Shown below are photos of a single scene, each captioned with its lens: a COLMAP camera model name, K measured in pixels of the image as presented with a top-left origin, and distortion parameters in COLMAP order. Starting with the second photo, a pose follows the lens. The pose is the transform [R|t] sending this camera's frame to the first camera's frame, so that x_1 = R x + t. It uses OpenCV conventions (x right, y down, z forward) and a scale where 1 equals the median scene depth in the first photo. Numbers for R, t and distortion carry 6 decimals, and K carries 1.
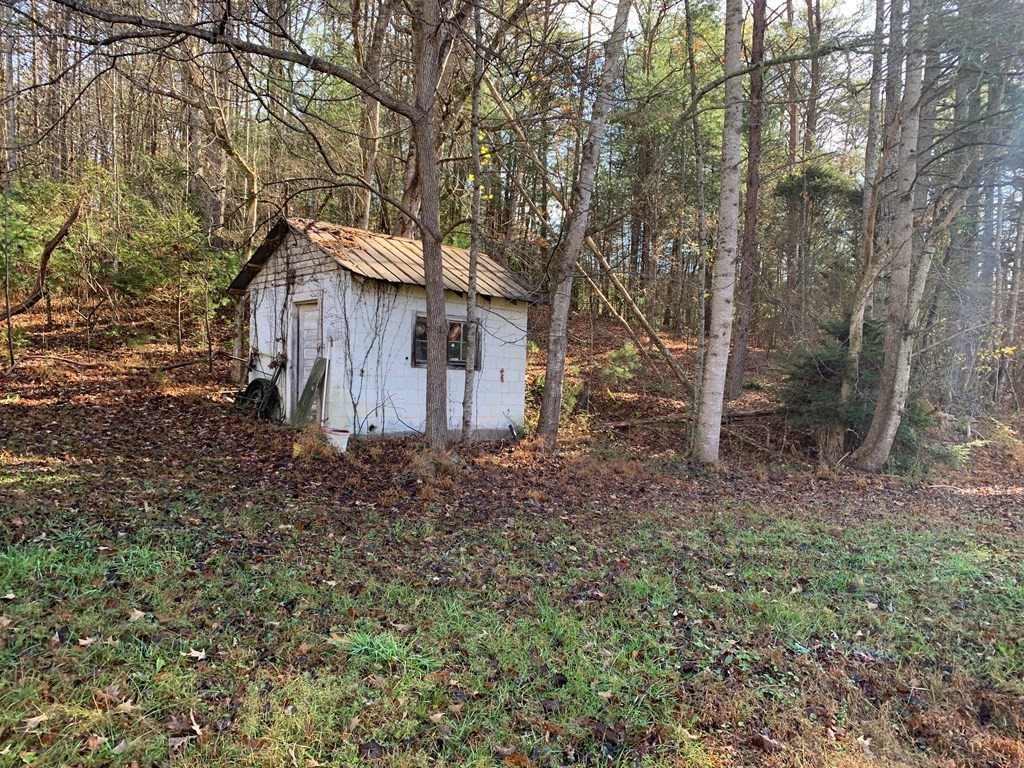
lens RADIAL K [[762.5, 0, 511.4], [0, 762.5, 379.5], [0, 0, 1]] dist [0.041141, -0.055693]
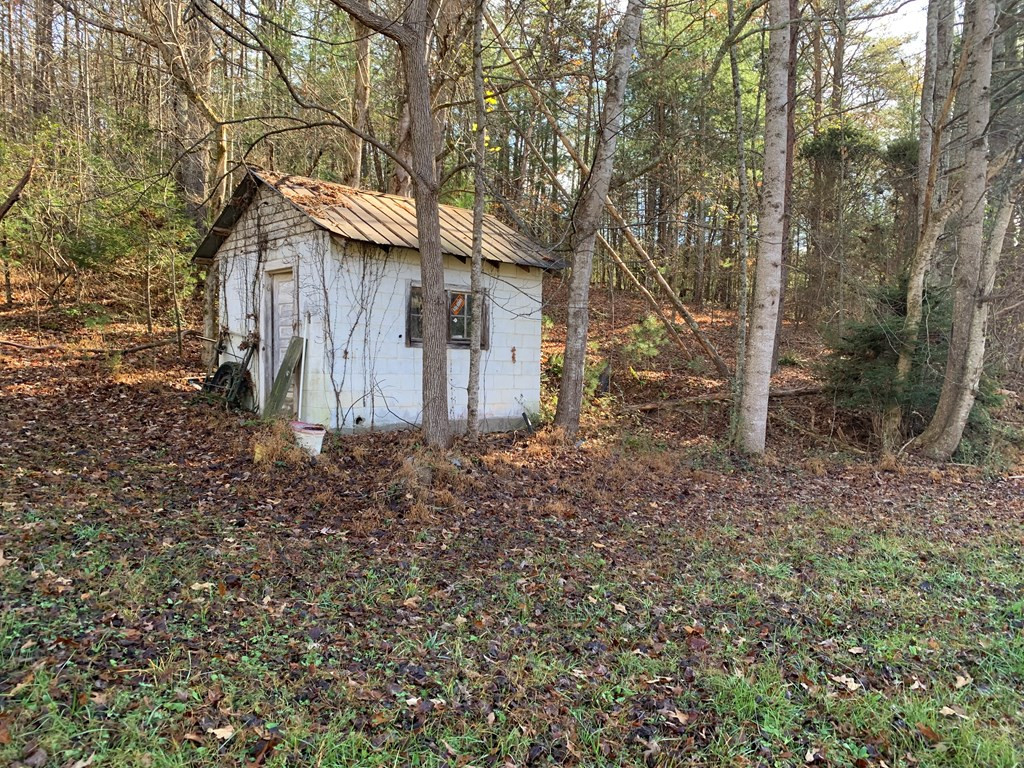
lens RADIAL K [[762.5, 0, 511.4], [0, 762.5, 379.5], [0, 0, 1]] dist [0.041141, -0.055693]
pose [[0.999835, -0.011612, -0.013995, -0.003033], [0.012043, 0.999444, 0.031100, -0.004551], [0.013626, -0.031263, 0.999418, 0.146483]]
